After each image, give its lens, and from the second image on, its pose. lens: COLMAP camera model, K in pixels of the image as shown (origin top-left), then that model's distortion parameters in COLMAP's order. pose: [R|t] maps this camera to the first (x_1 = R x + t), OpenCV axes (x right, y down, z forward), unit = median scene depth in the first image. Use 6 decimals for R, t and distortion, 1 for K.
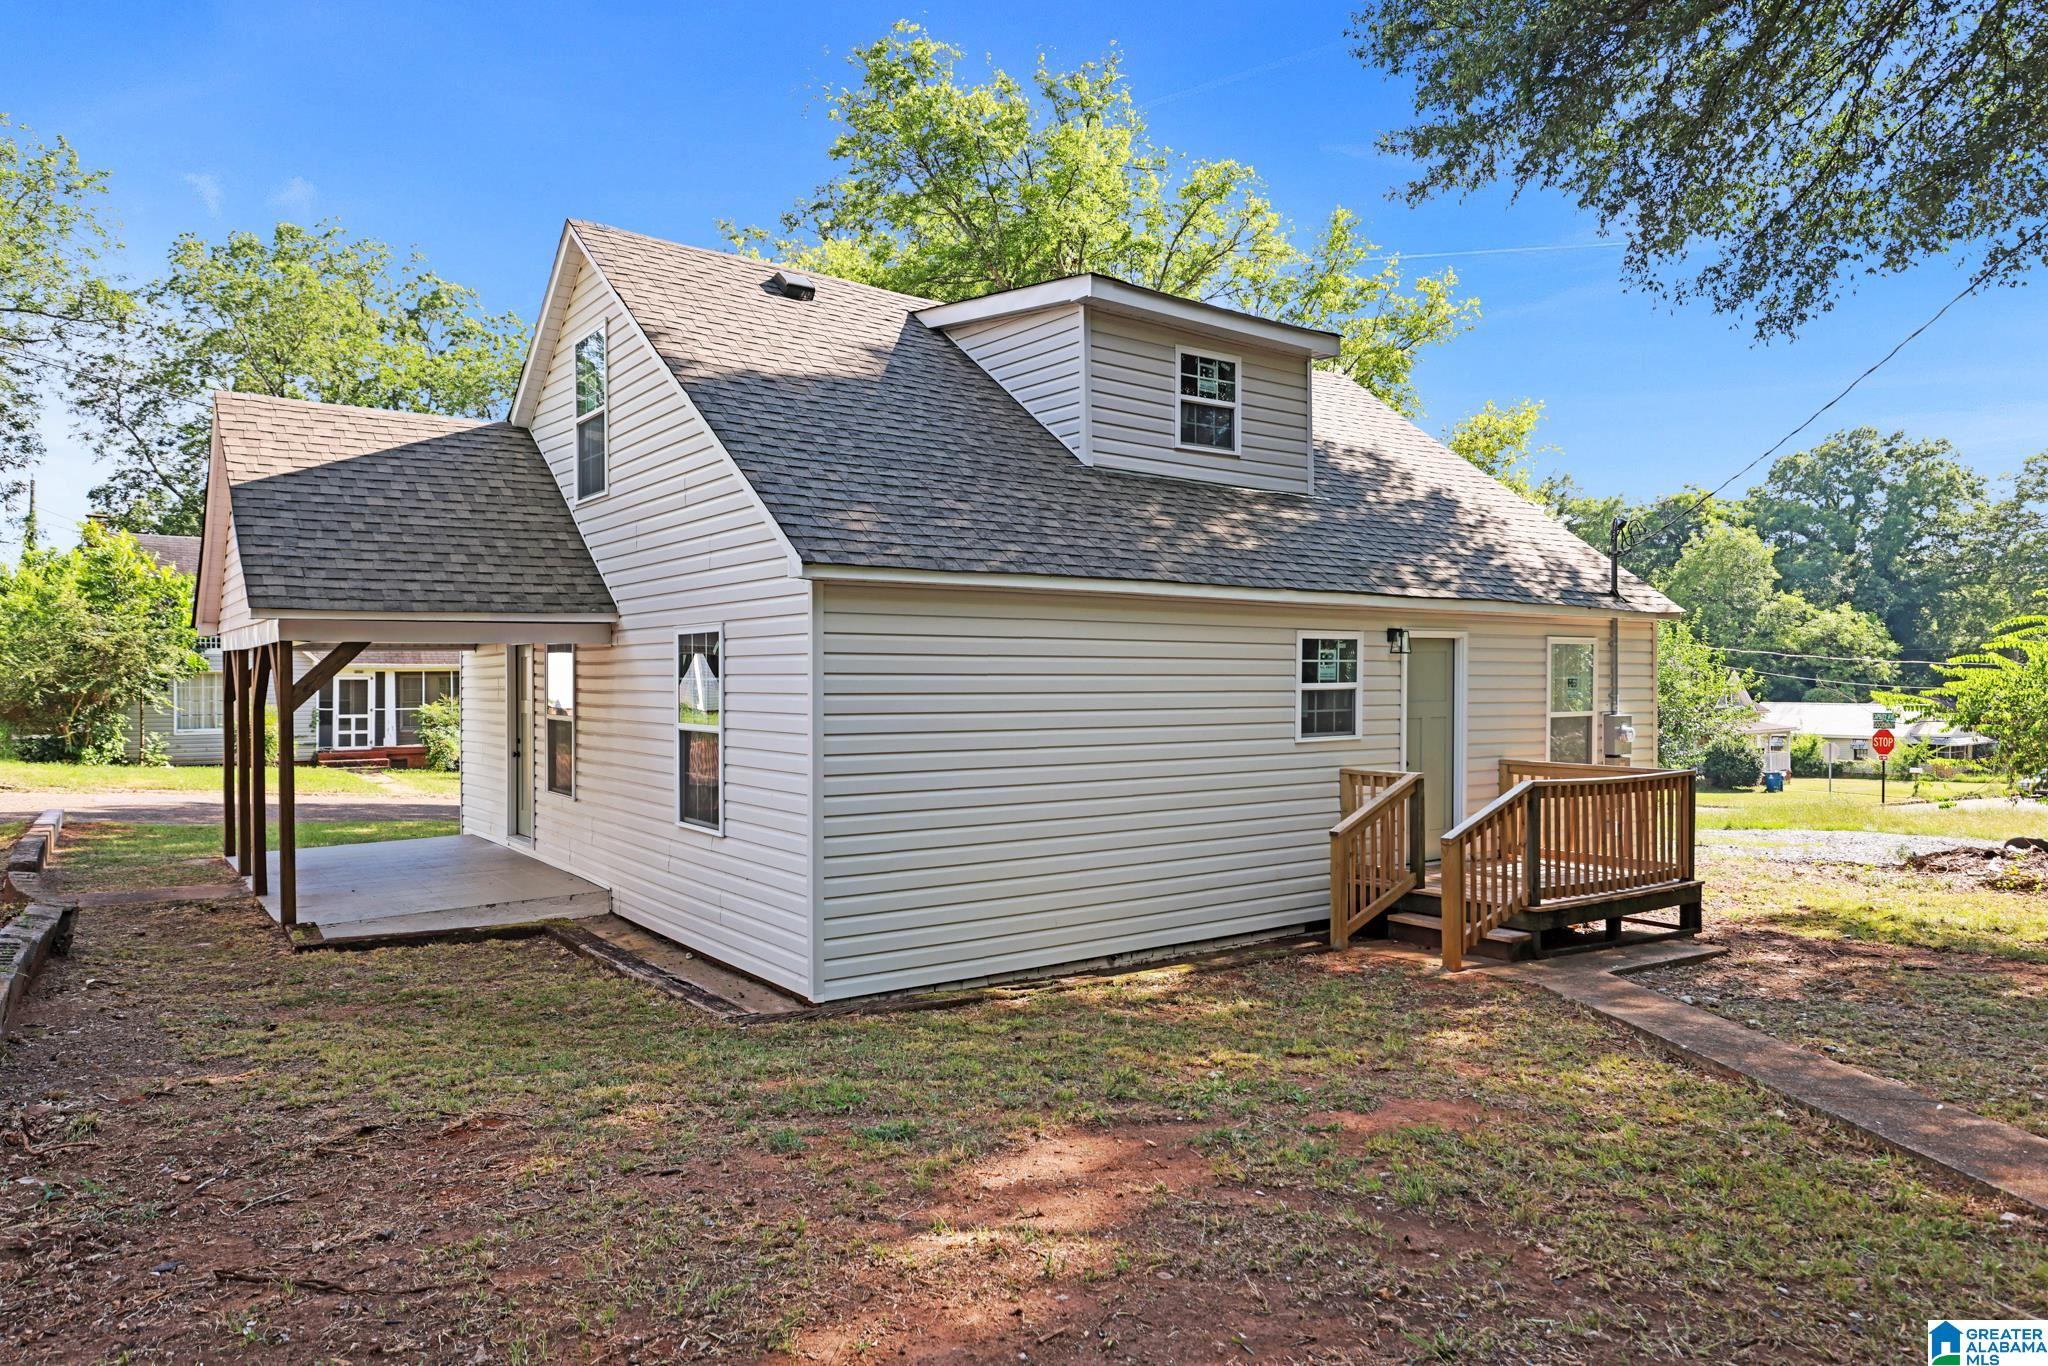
lens RADIAL K [[1287.9, 0, 1015.4], [0, 1287.9, 683.0], [0, 0, 1]] dist [0.011572, 0.000708]
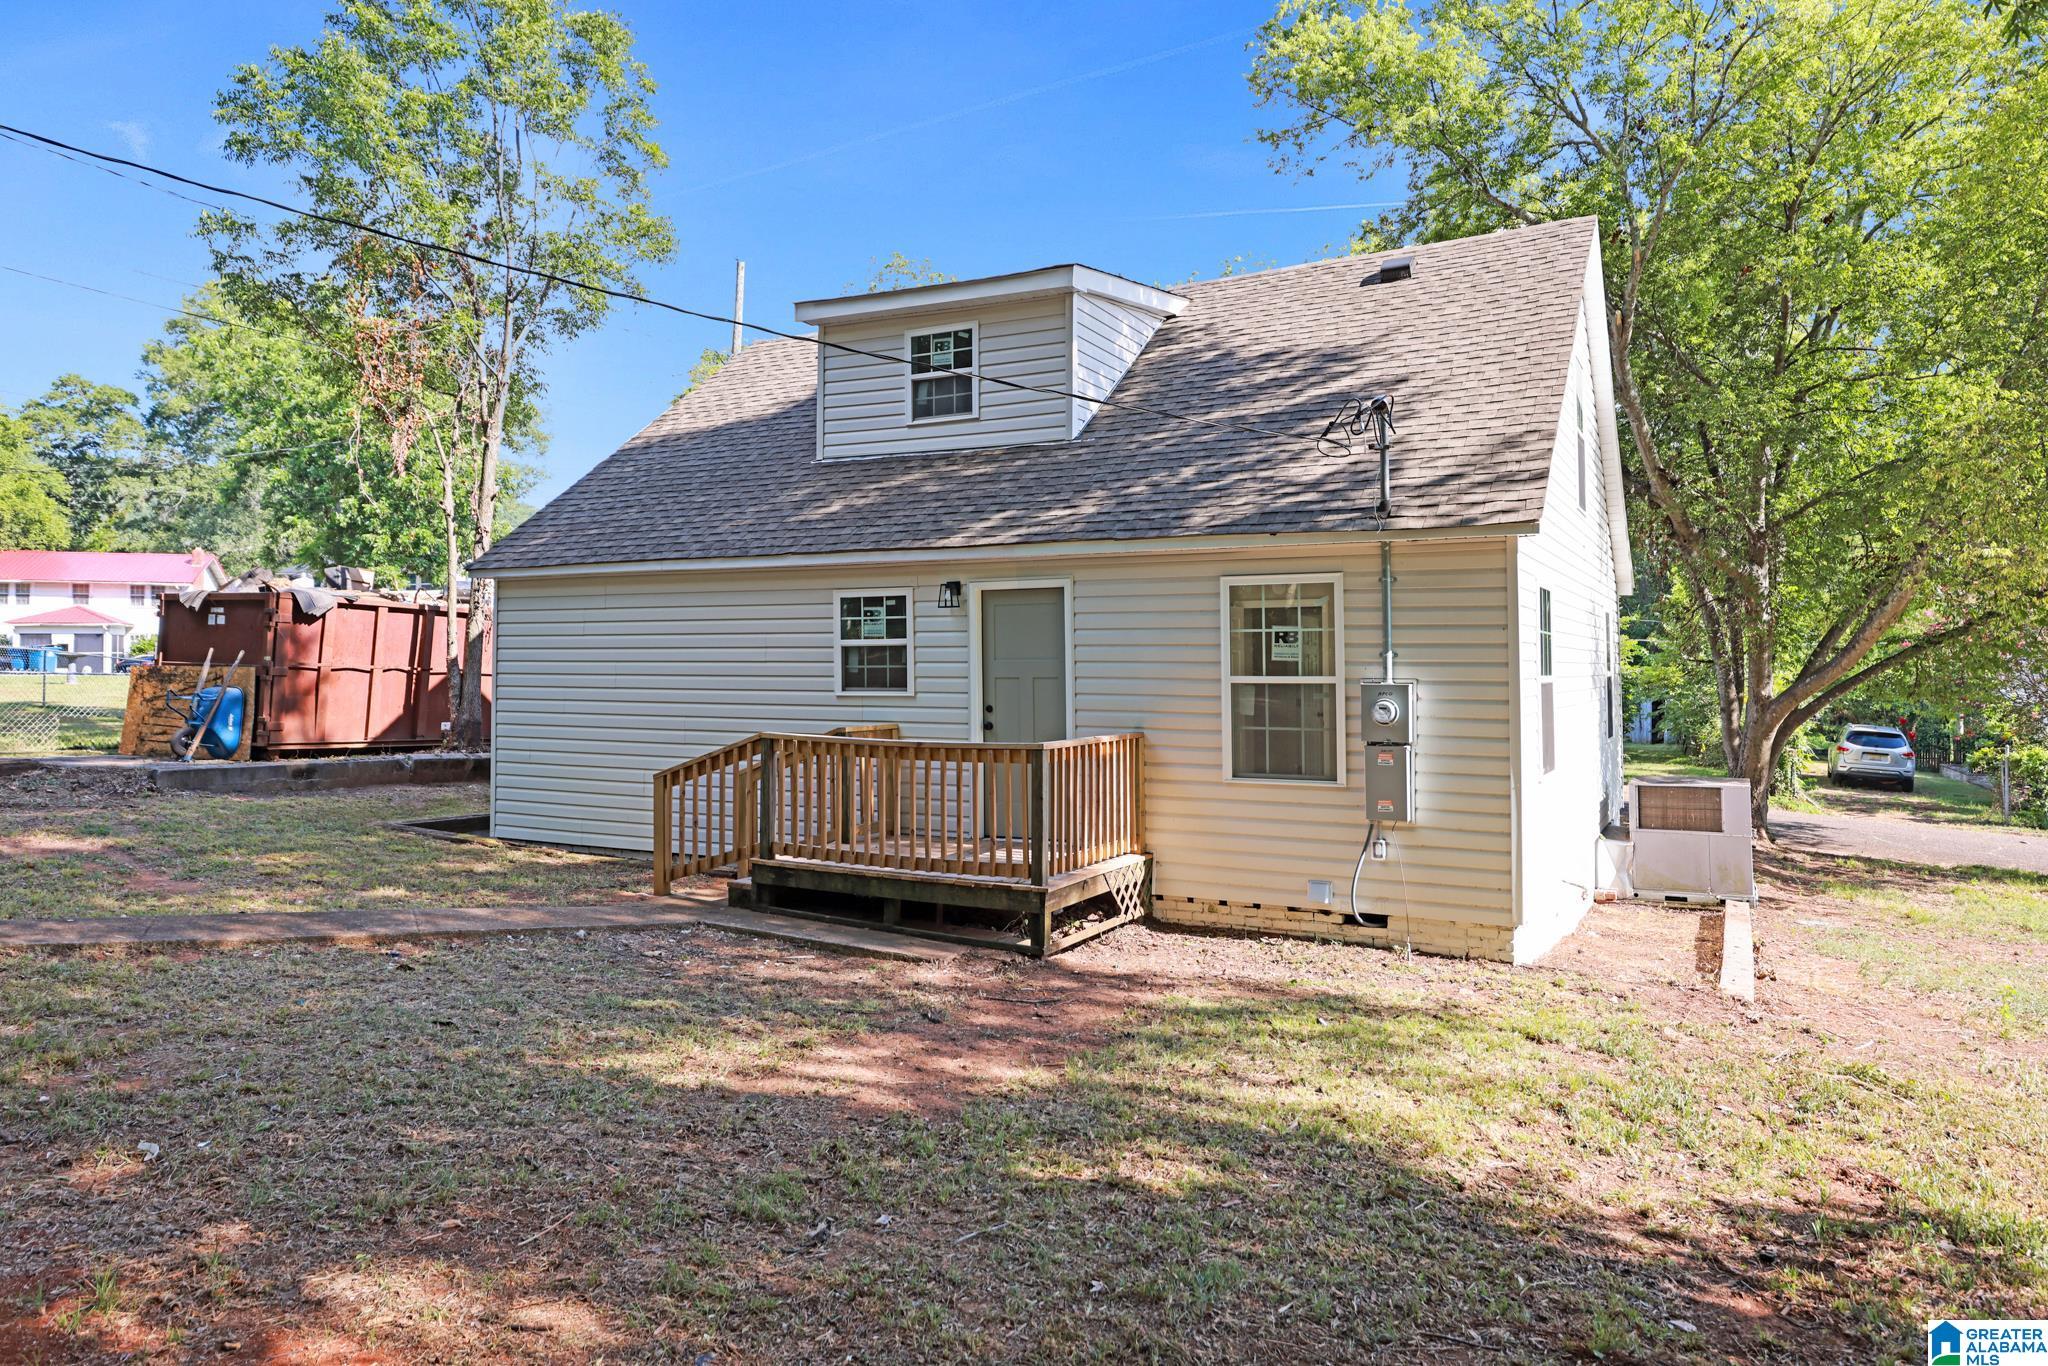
lens RADIAL K [[1329.5, 0, 1009.0], [0, 1329.5, 622.2], [0, 0, 1]] dist [0.016761, -0.001435]
pose [[0.433081, -0.026477, -0.900966, 1.188551], [-0.005423, 0.999474, -0.031979, 0.018815], [0.901339, 0.018735, 0.432710, 0.607042]]
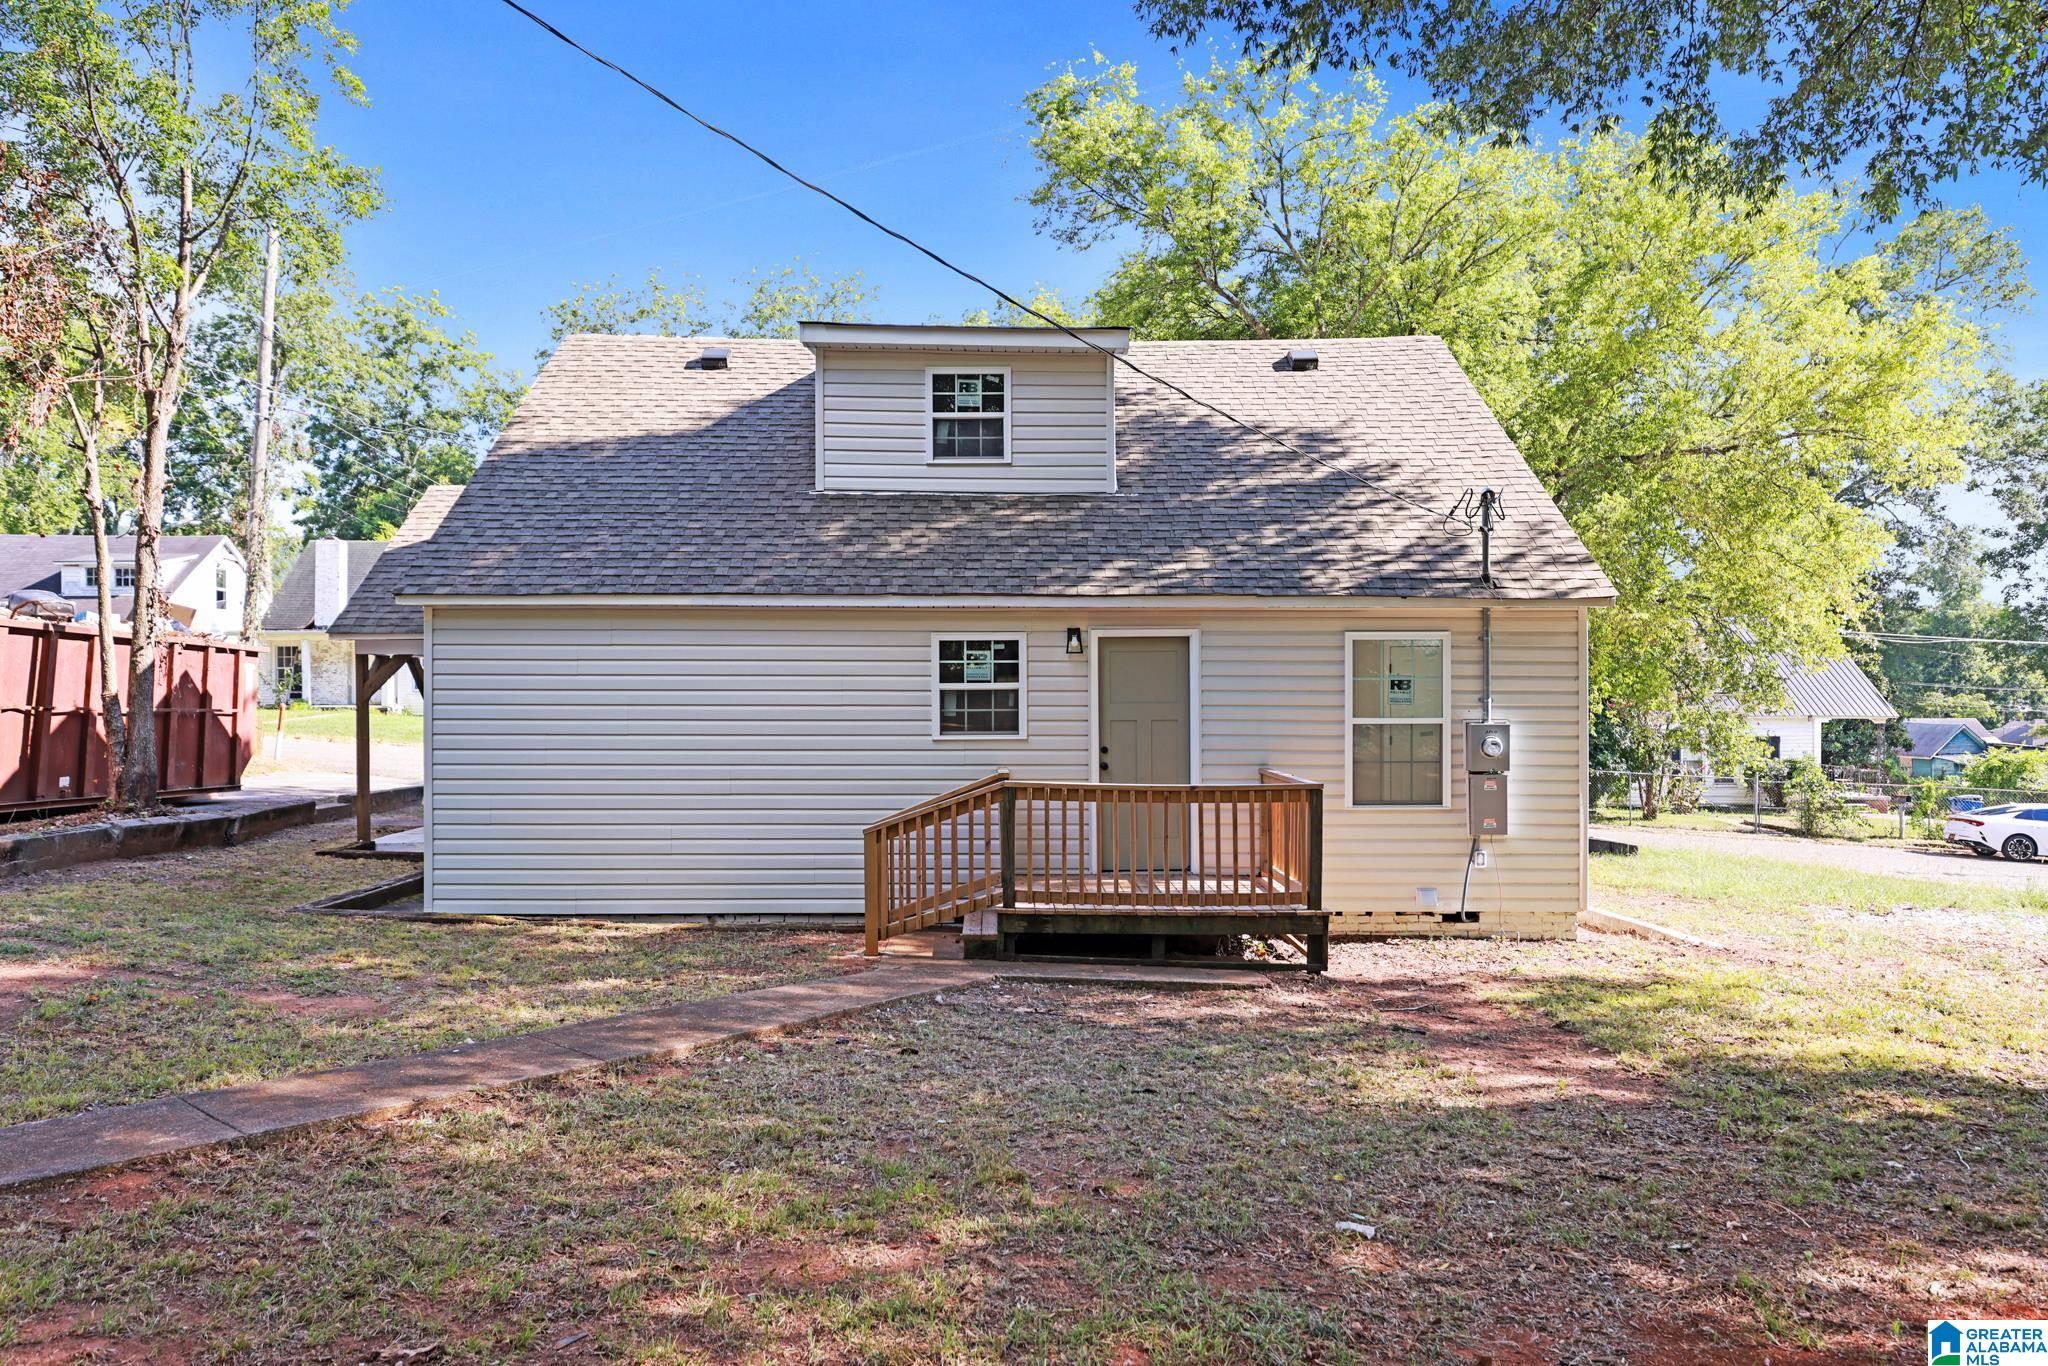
lens RADIAL K [[1329.5, 0, 1004.5], [0, 1329.5, 684.9], [0, 0, 1]] dist [0.016761, -0.001435]
pose [[0.814737, 0.002161, -0.579827, 0.833539], [-0.003991, 0.999990, -0.001881, 0.003267], [0.579817, 0.003846, 0.814737, 0.140185]]
